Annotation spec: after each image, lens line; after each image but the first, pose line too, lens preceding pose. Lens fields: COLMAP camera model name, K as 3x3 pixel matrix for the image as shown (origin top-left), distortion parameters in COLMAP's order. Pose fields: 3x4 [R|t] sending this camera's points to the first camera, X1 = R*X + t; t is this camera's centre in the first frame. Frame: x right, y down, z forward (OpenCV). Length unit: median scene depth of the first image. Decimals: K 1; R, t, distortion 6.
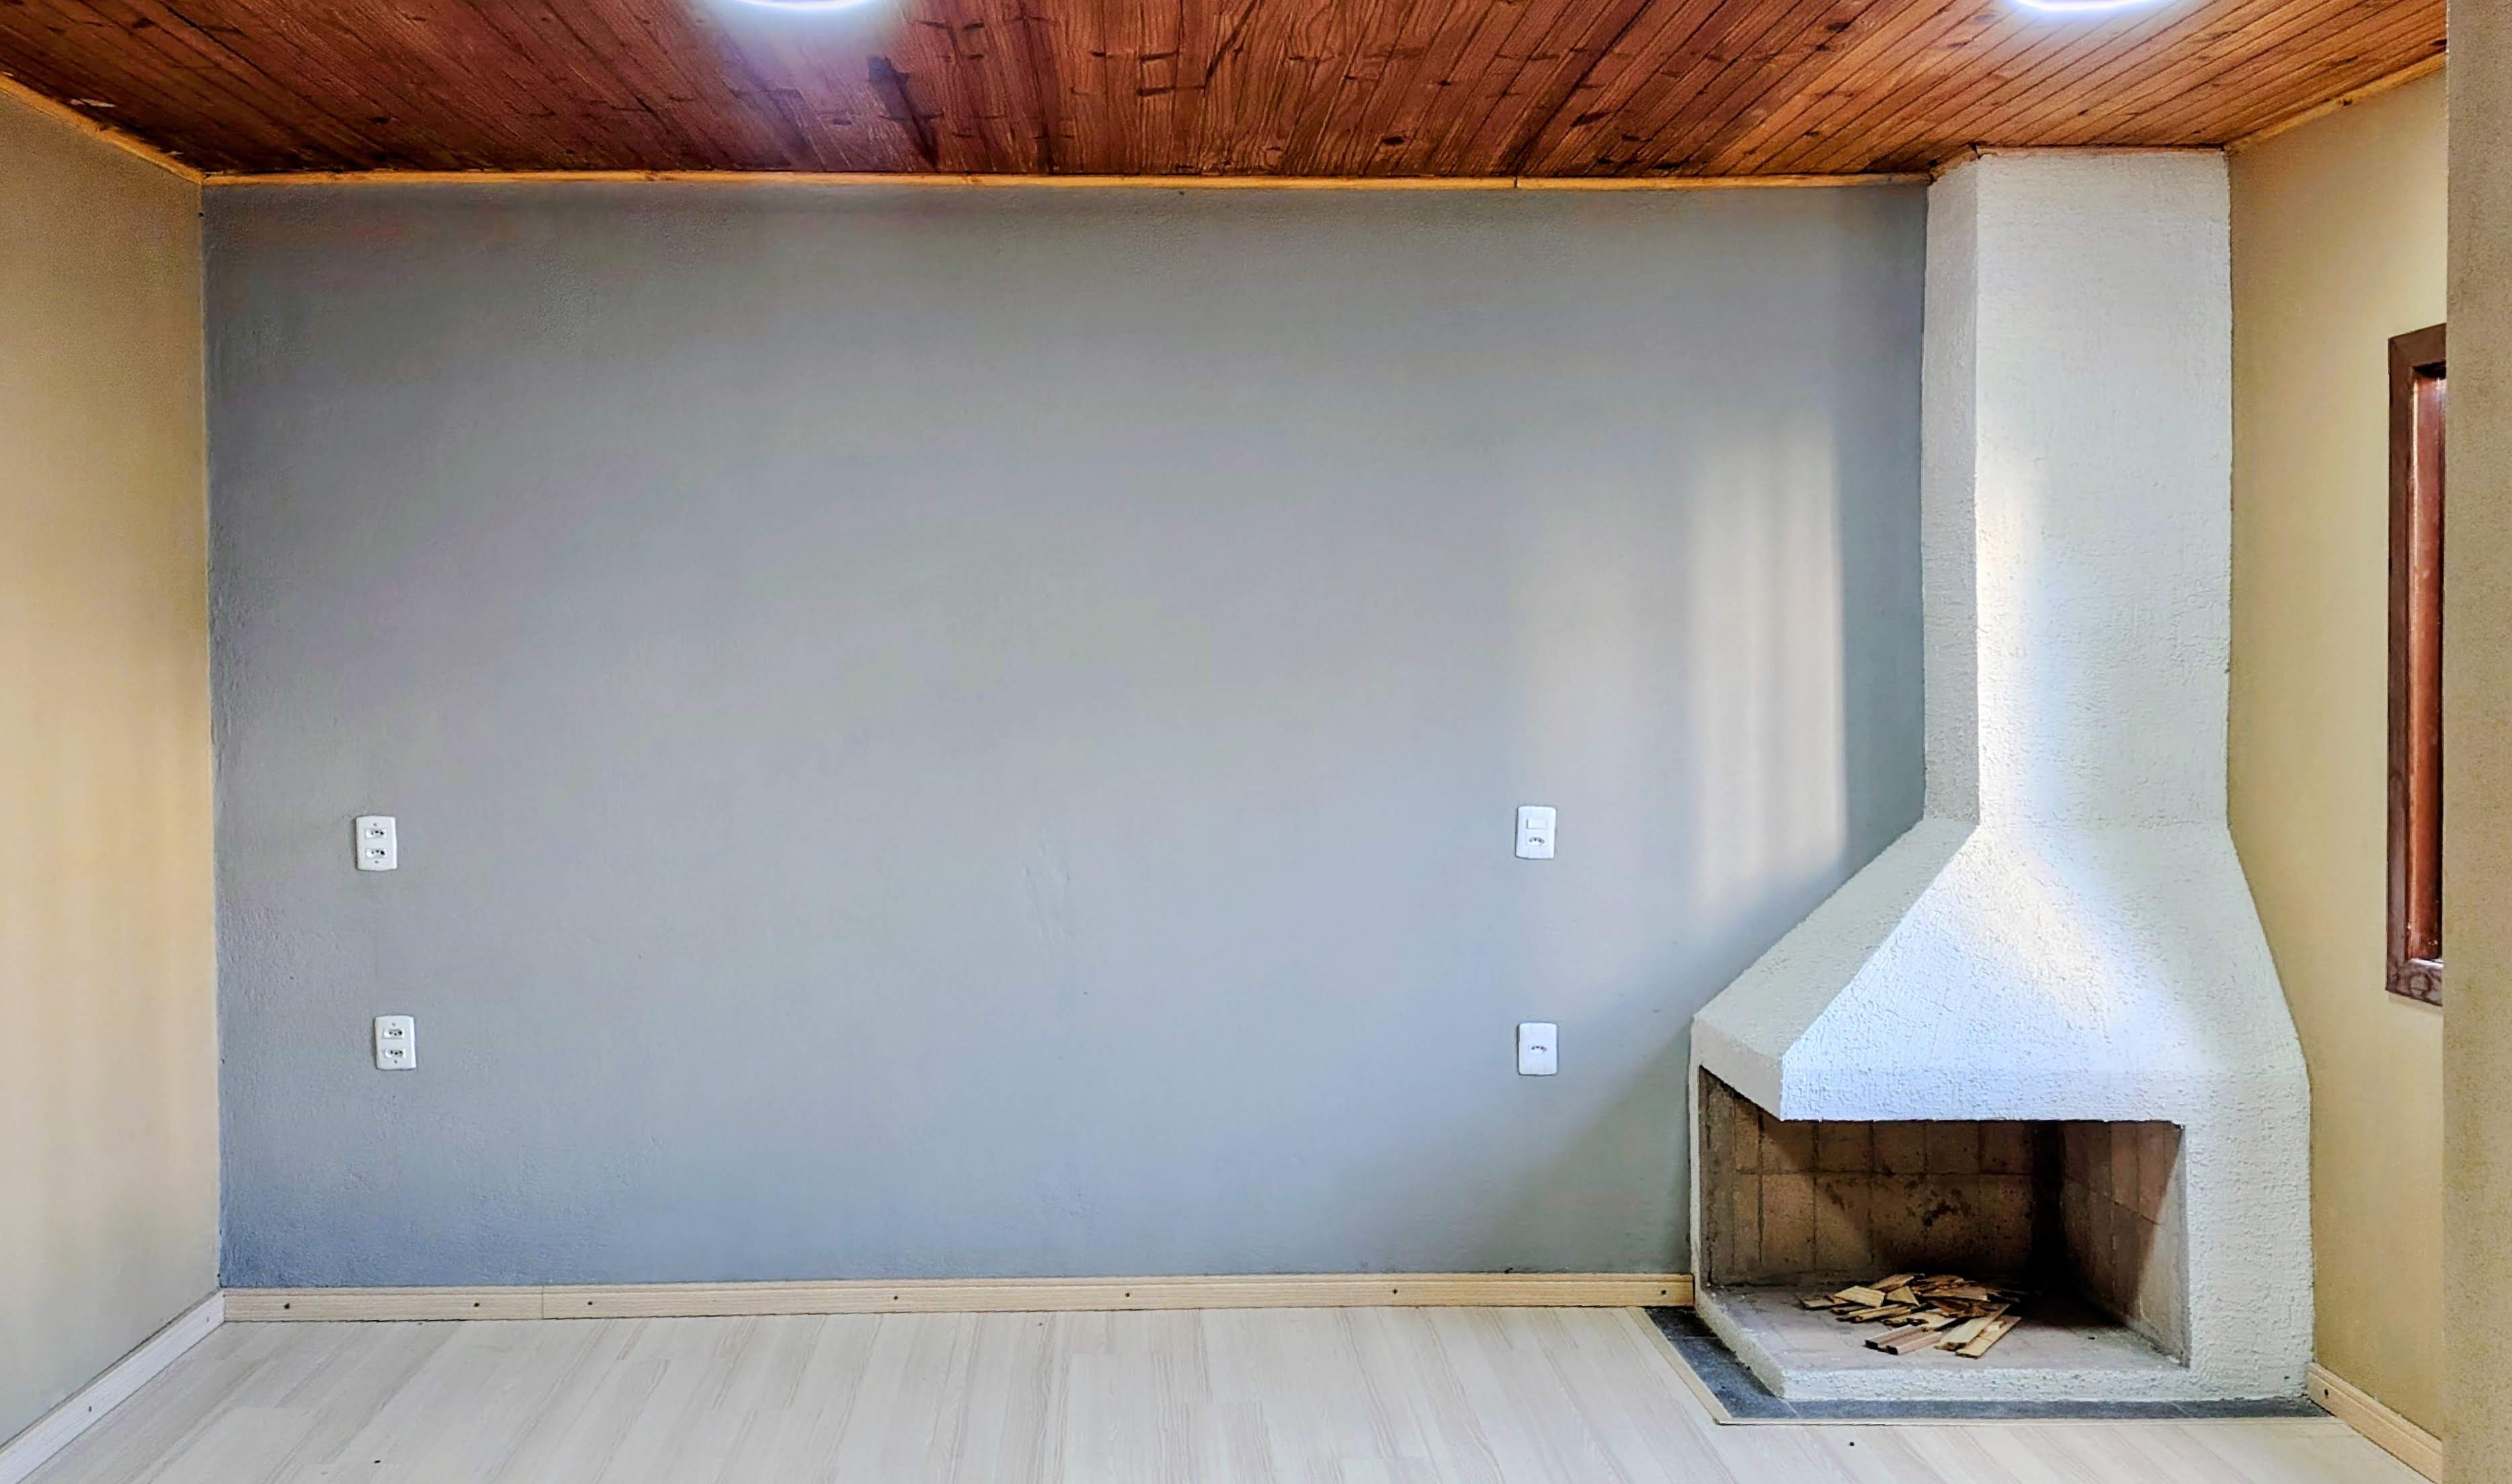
lens RADIAL K [[2224.1, 0, 1253.1], [0, 2224.1, 745.1], [0, 0, 1]] dist [-0.012239, -0.058185]
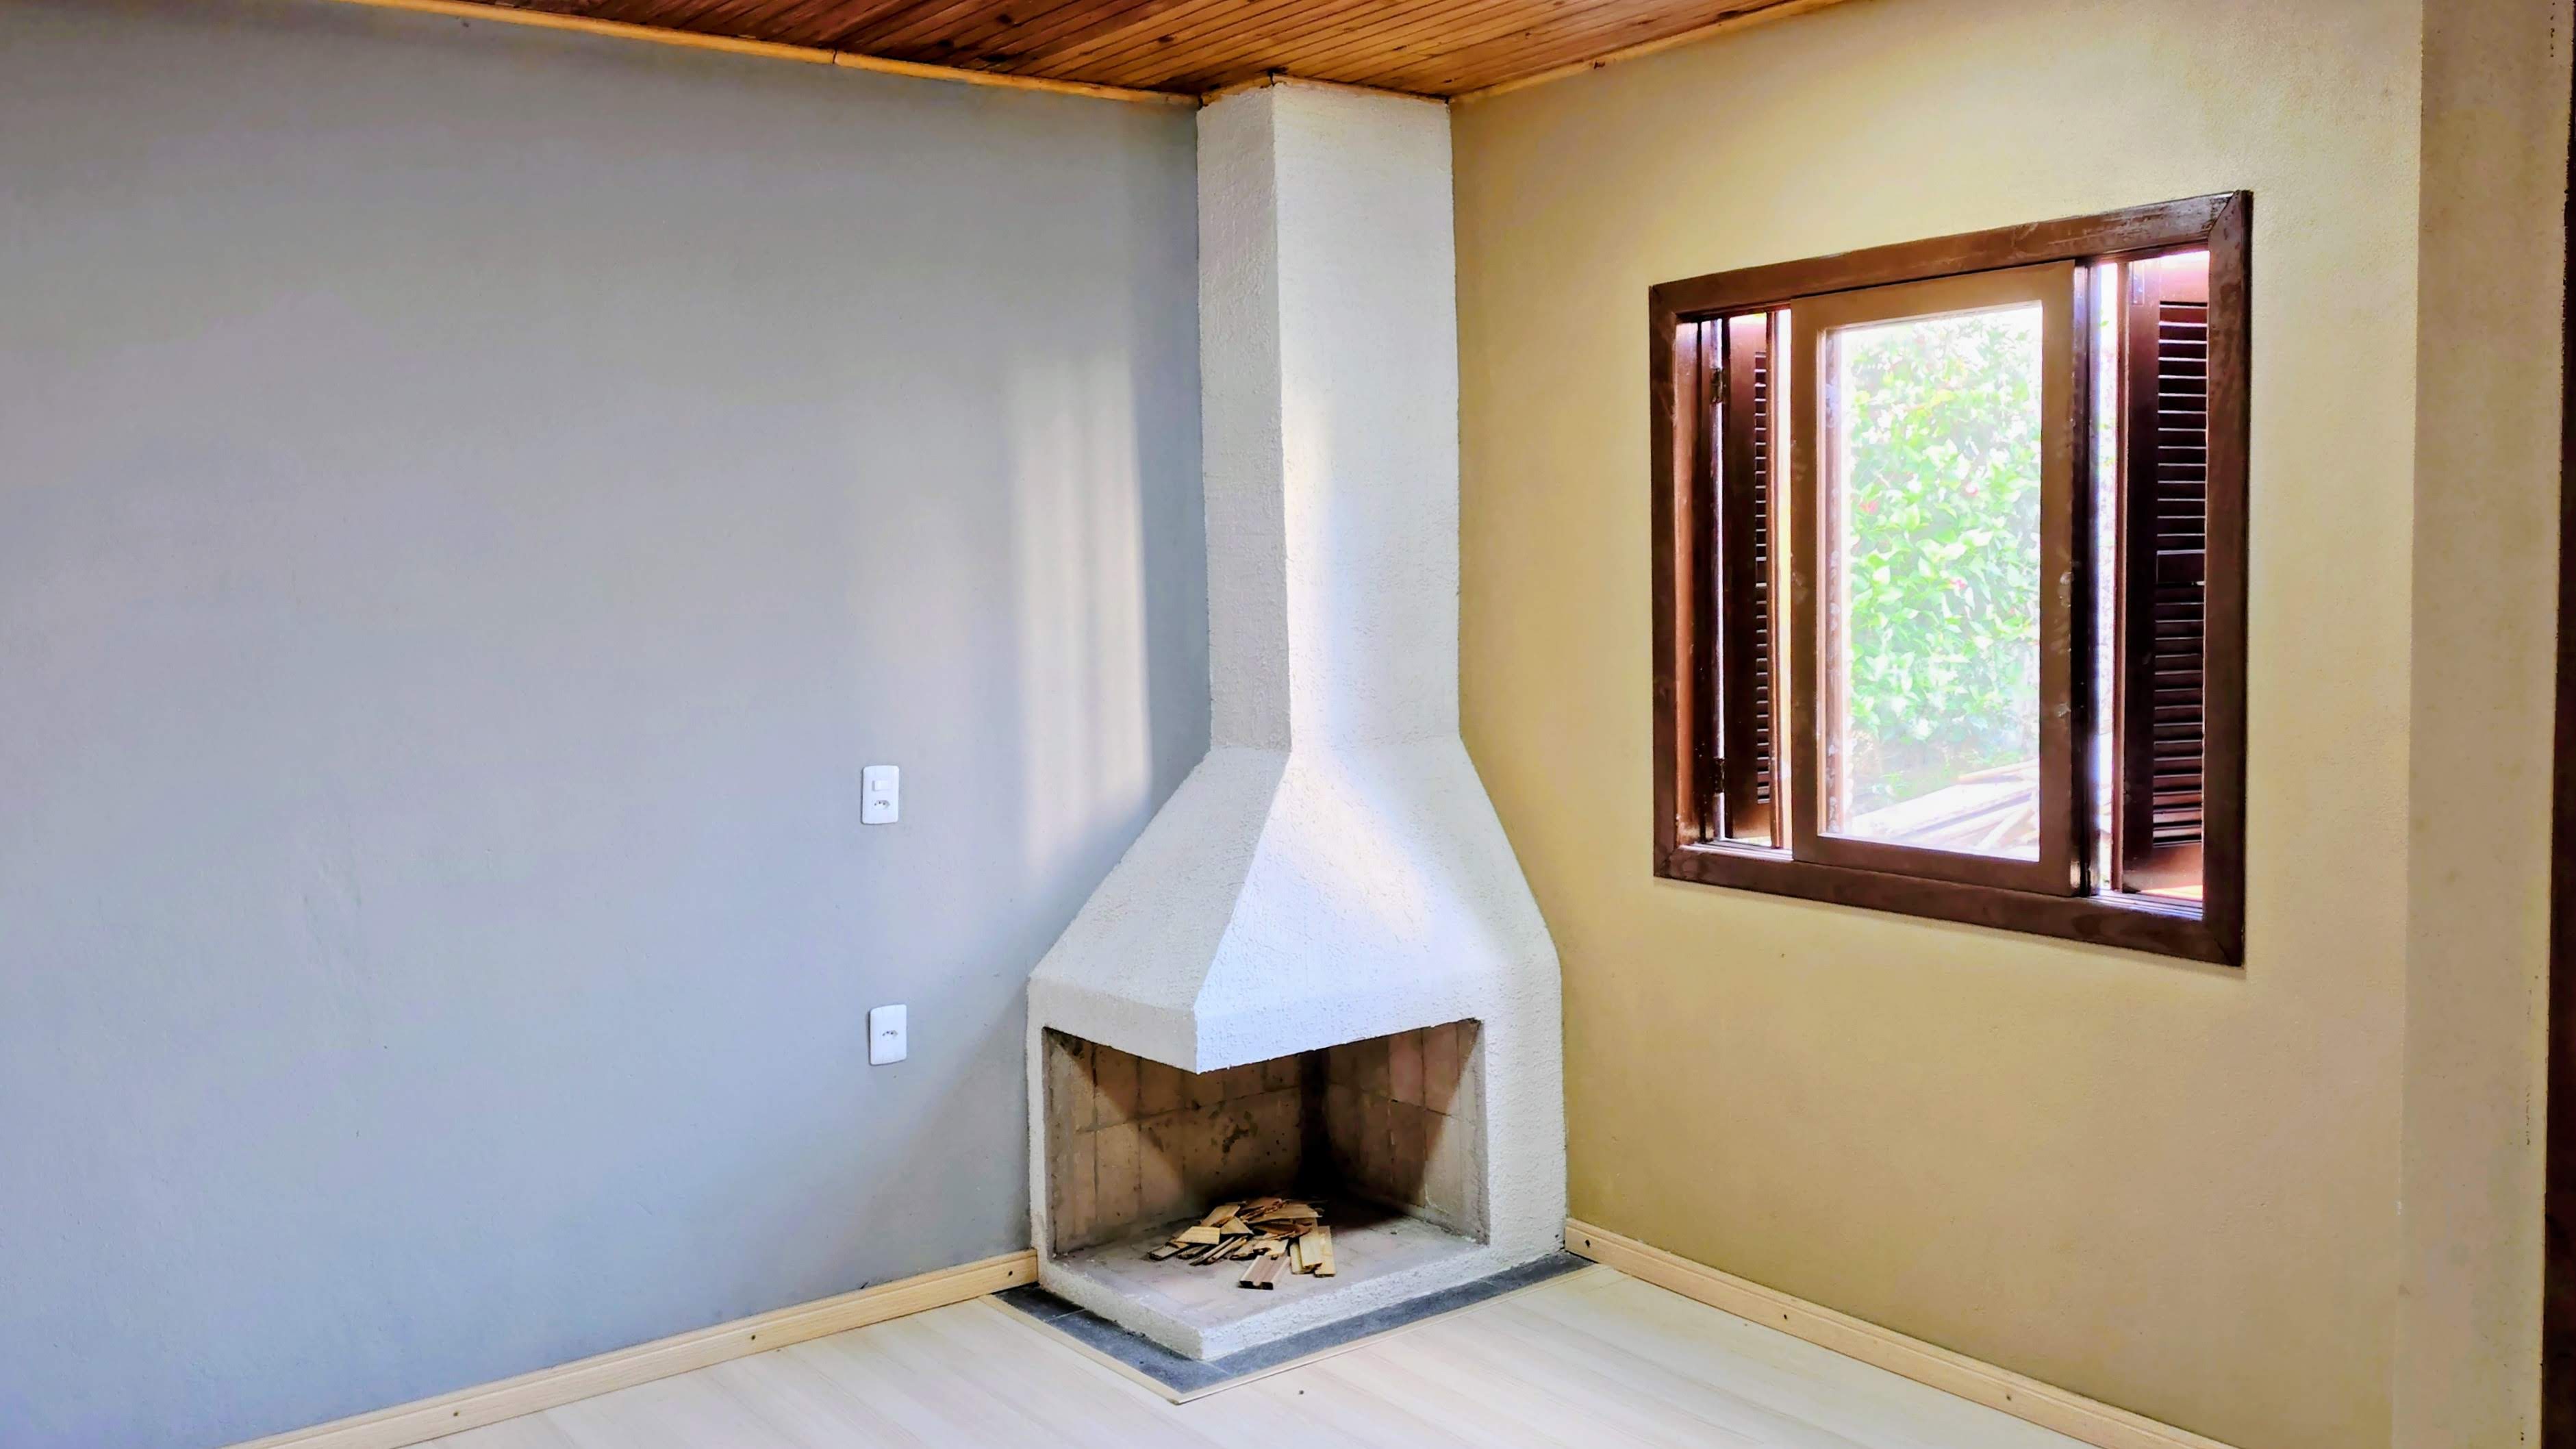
lens RADIAL K [[2102.4, 0, 1287.5], [0, 2102.4, 722.5], [0, 0, 1]] dist [0.004226, -0.003302]
pose [[0.825429, -0.060731, 0.561230, -0.210577], [0.049549, 0.998153, 0.035137, -0.011296], [-0.562327, -0.001195, 0.826914, 0.207395]]
